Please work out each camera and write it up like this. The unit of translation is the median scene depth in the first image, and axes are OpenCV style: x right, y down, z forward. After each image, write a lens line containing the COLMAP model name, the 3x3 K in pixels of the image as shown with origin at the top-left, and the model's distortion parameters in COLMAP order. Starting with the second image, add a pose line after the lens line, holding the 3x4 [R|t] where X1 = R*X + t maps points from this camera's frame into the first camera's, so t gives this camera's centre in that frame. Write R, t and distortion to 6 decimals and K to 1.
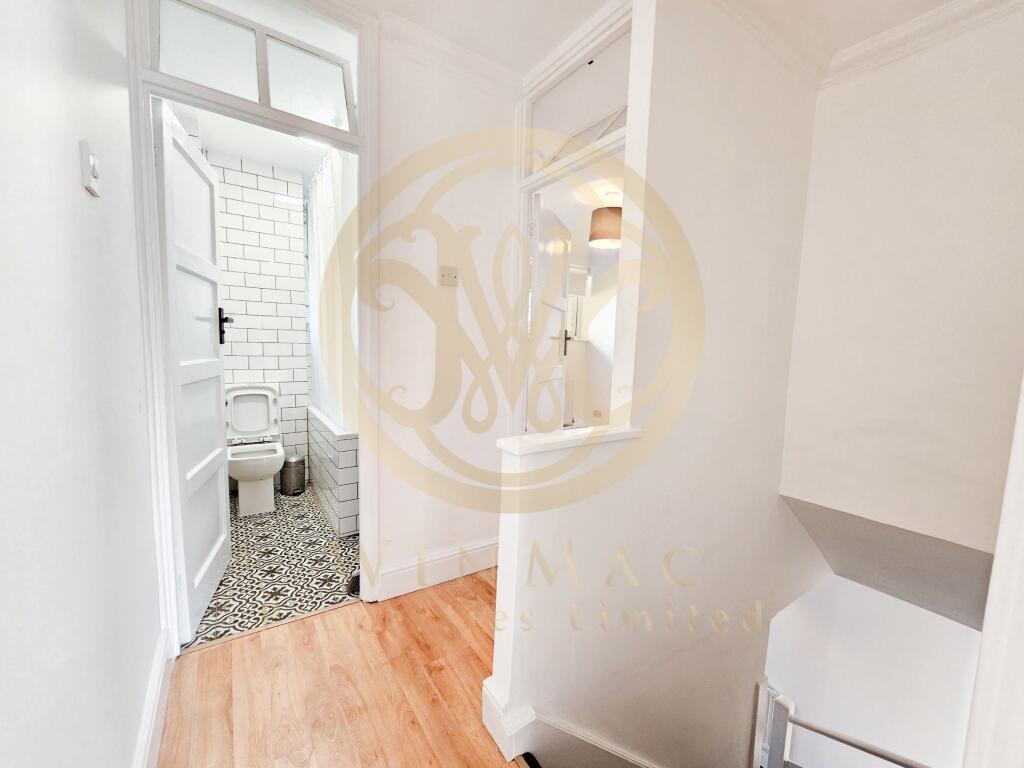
lens RADIAL K [[414.0, 0, 513.9], [0, 414.0, 386.2], [0, 0, 1]] dist [-0.001886, 0.000993]
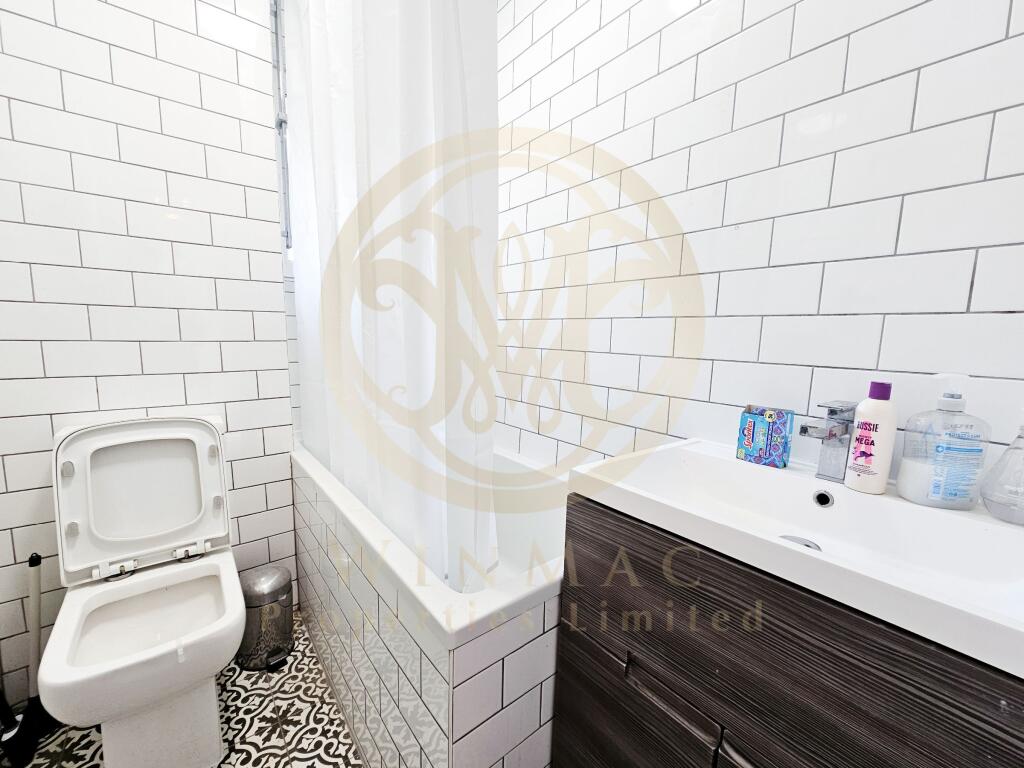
lens RADIAL K [[414.0, 0, 511.8], [0, 414.0, 387.6], [0, 0, 1]] dist [-0.001886, 0.000993]
pose [[0.996842, -0.014670, 0.078047, -0.312036], [0.011852, 0.999265, 0.036450, -0.038407], [-0.078525, -0.035410, 0.996283, 0.566505]]
